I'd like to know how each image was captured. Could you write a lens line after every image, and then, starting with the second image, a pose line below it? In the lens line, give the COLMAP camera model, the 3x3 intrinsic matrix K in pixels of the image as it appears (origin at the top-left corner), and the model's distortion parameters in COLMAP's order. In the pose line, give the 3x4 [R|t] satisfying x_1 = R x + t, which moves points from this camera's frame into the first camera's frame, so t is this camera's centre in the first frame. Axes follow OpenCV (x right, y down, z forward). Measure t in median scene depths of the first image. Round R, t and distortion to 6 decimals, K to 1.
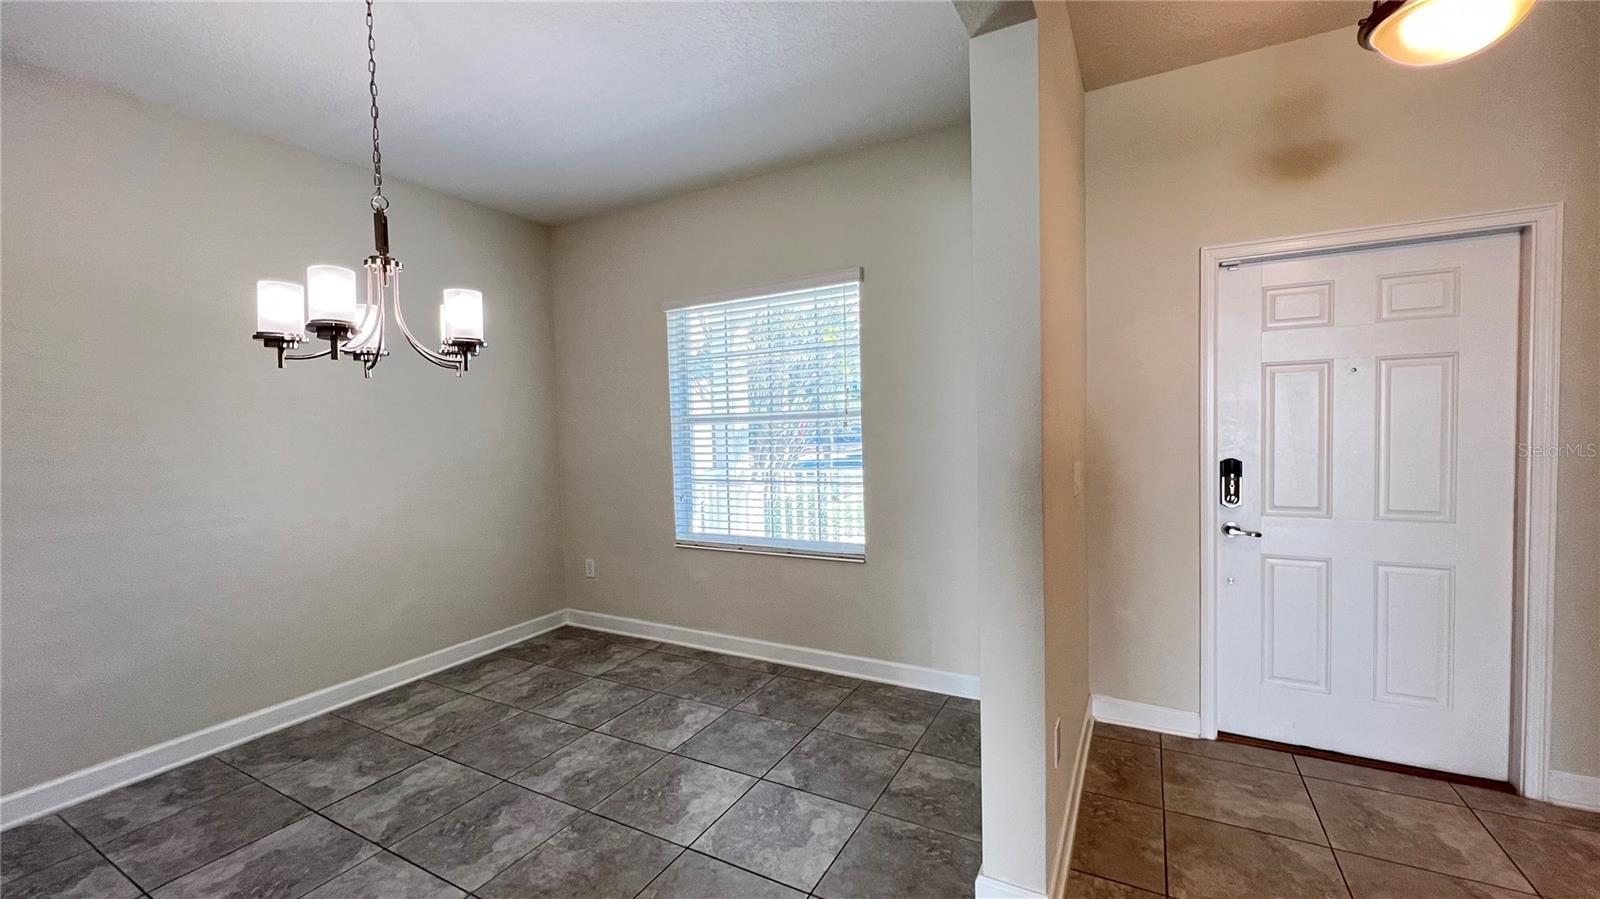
lens RADIAL K [[644.7, 0, 794.1], [0, 644.7, 448.1], [0, 0, 1]] dist [0.001934, 0.000788]
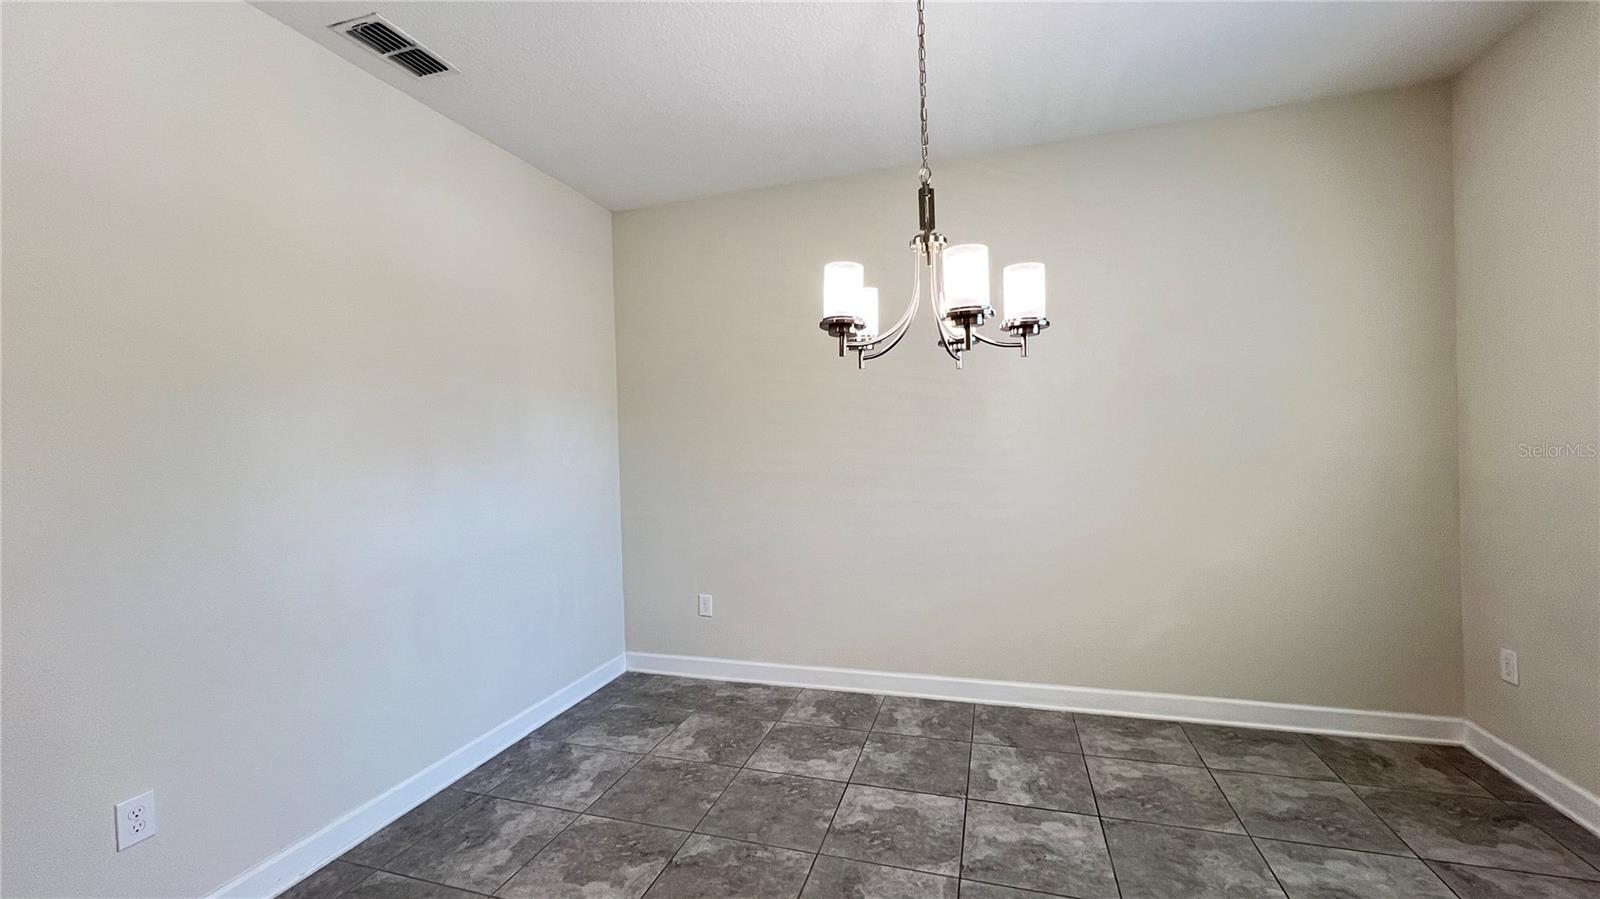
lens RADIAL K [[644.7, 0, 794.1], [0, 644.7, 448.1], [0, 0, 1]] dist [0.001934, 0.000788]
pose [[0.198691, 0.031377, -0.979560, 0.131362], [-0.012666, 0.999486, 0.029446, -0.011893], [0.979980, 0.006557, 0.198987, 0.373218]]
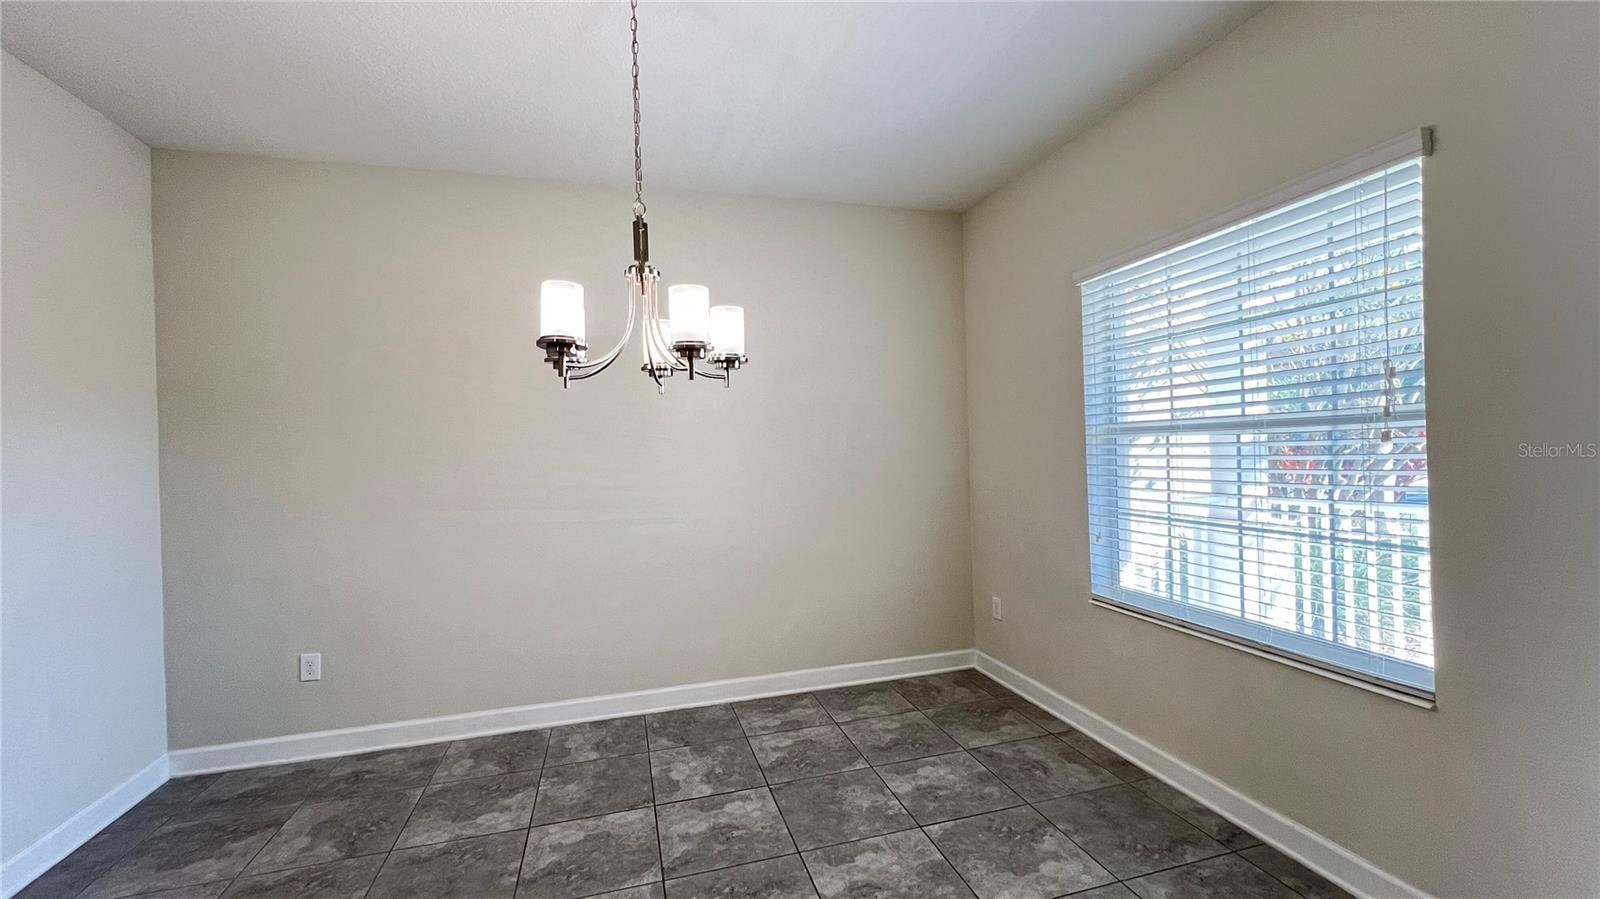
lens RADIAL K [[644.7, 0, 794.1], [0, 644.7, 448.1], [0, 0, 1]] dist [0.001934, 0.000788]
pose [[0.703775, 0.010351, -0.710348, 0.117149], [-0.018636, 0.999819, -0.003895, -0.016412], [0.710179, 0.015979, 0.703840, 0.289518]]
